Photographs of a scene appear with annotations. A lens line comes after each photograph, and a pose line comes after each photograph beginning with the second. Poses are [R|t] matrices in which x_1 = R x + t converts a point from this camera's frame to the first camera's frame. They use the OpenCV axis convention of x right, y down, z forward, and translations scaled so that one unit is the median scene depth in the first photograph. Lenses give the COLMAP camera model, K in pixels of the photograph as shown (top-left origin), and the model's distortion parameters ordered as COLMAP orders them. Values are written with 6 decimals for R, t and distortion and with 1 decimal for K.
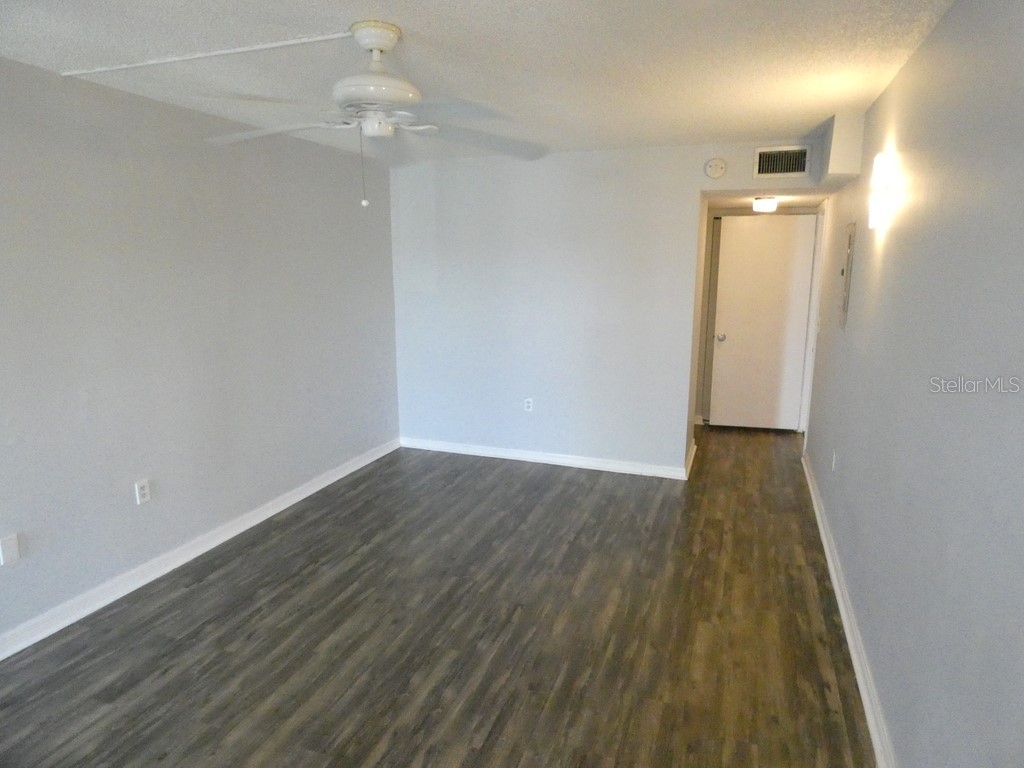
lens RADIAL K [[609.4, 0, 520.8], [0, 609.4, 384.0], [0, 0, 1]] dist [-0.008293, 0.008045]
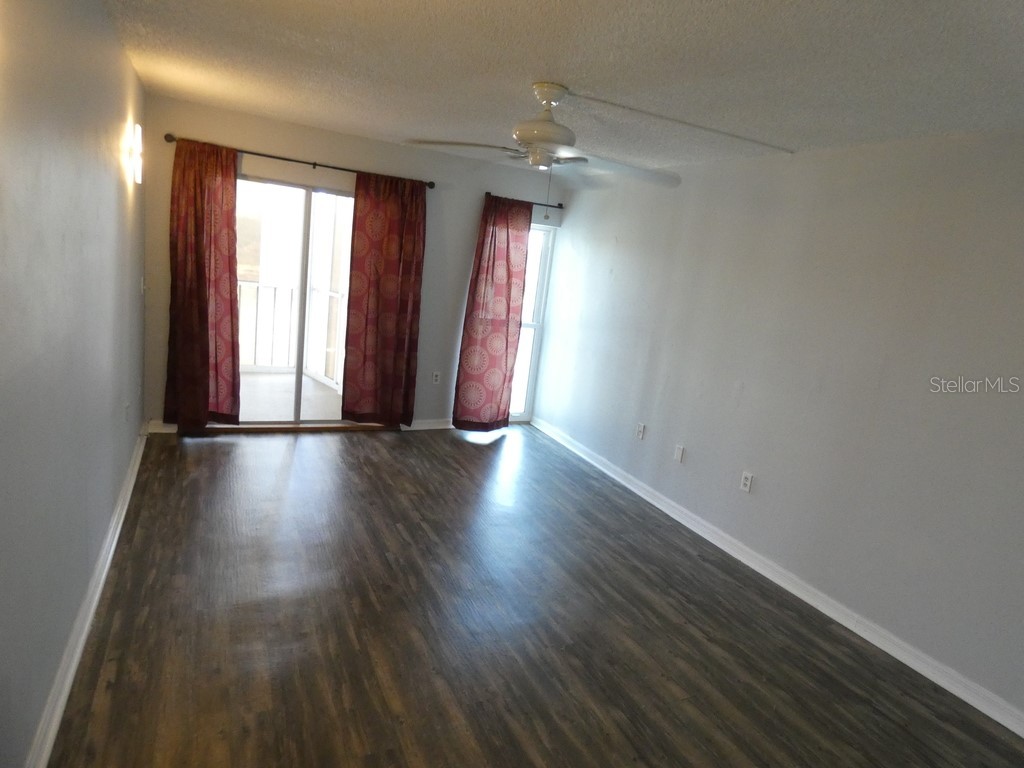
lens RADIAL K [[609.4, 0, 519.2], [0, 609.4, 387.2], [0, 0, 1]] dist [-0.008293, 0.008045]
pose [[-0.686587, 0.062210, -0.724381, 0.541919], [-0.259646, 0.909651, 0.324221, -0.264659], [0.679103, 0.410689, -0.608402, 1.350285]]
